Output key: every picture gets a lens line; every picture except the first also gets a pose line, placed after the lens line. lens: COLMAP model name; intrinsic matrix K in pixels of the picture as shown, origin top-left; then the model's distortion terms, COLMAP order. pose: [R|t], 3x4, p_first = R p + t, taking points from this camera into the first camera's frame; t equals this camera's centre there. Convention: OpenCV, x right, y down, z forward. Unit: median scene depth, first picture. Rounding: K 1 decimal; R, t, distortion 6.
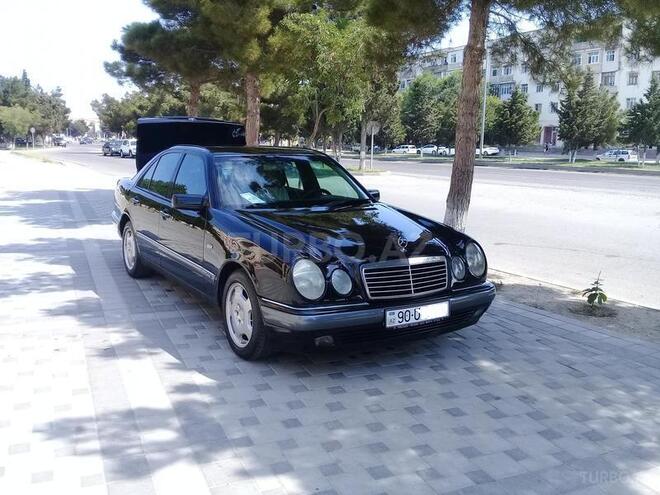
lens RADIAL K [[618.9, 0, 319.1], [0, 618.9, 243.9], [0, 0, 1]] dist [0.080683, -0.191859]
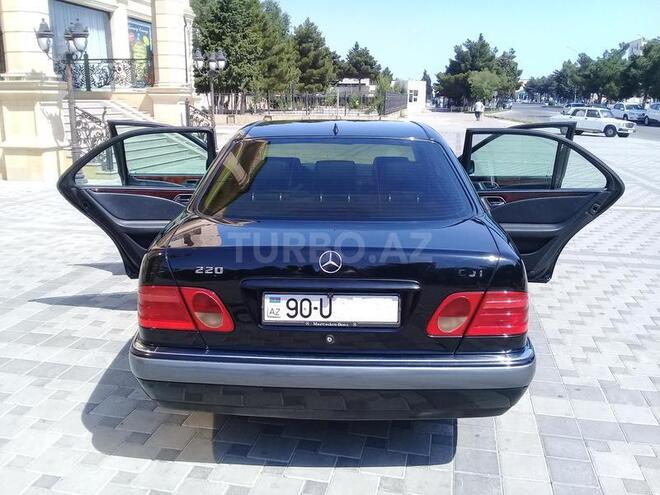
lens RADIAL K [[618.9, 0, 319.1], [0, 618.9, 243.9], [0, 0, 1]] dist [0.080683, -0.191859]
pose [[0.823683, 0.116206, -0.555015, -0.707048], [-0.082070, 0.992901, 0.086091, -0.013639], [0.561080, -0.025361, 0.827373, -0.088943]]
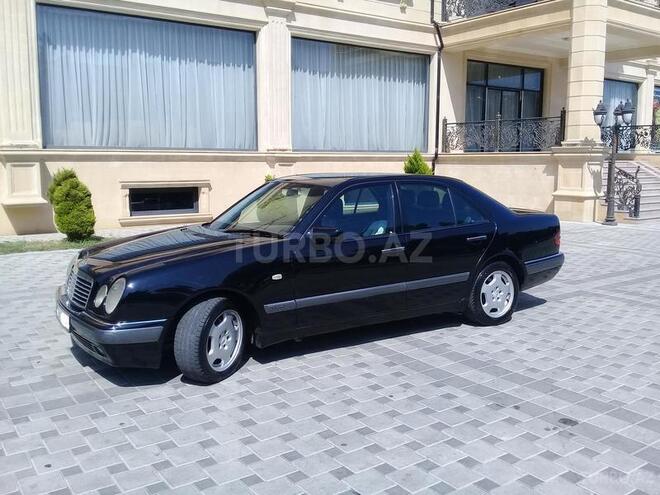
lens RADIAL K [[618.9, 0, 319.1], [0, 618.9, 243.9], [0, 0, 1]] dist [0.080683, -0.191859]
pose [[0.220423, 0.115950, -0.968488, -0.458270], [-0.151829, 0.984886, 0.083358, 0.034666], [0.963515, 0.128670, 0.234696, -0.371107]]
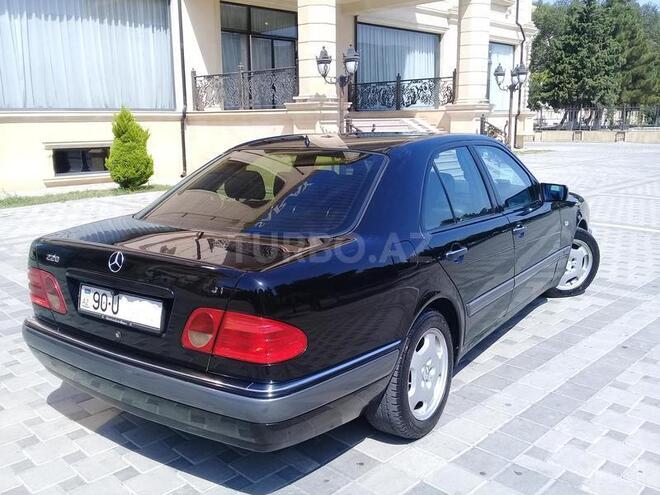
lens RADIAL K [[618.9, 0, 319.1], [0, 618.9, 243.9], [0, 0, 1]] dist [0.080683, -0.191859]
pose [[0.379410, 0.161554, -0.911015, -0.576238], [-0.128607, 0.984288, 0.120987, -0.034772], [0.916247, 0.071259, 0.394226, 0.079034]]
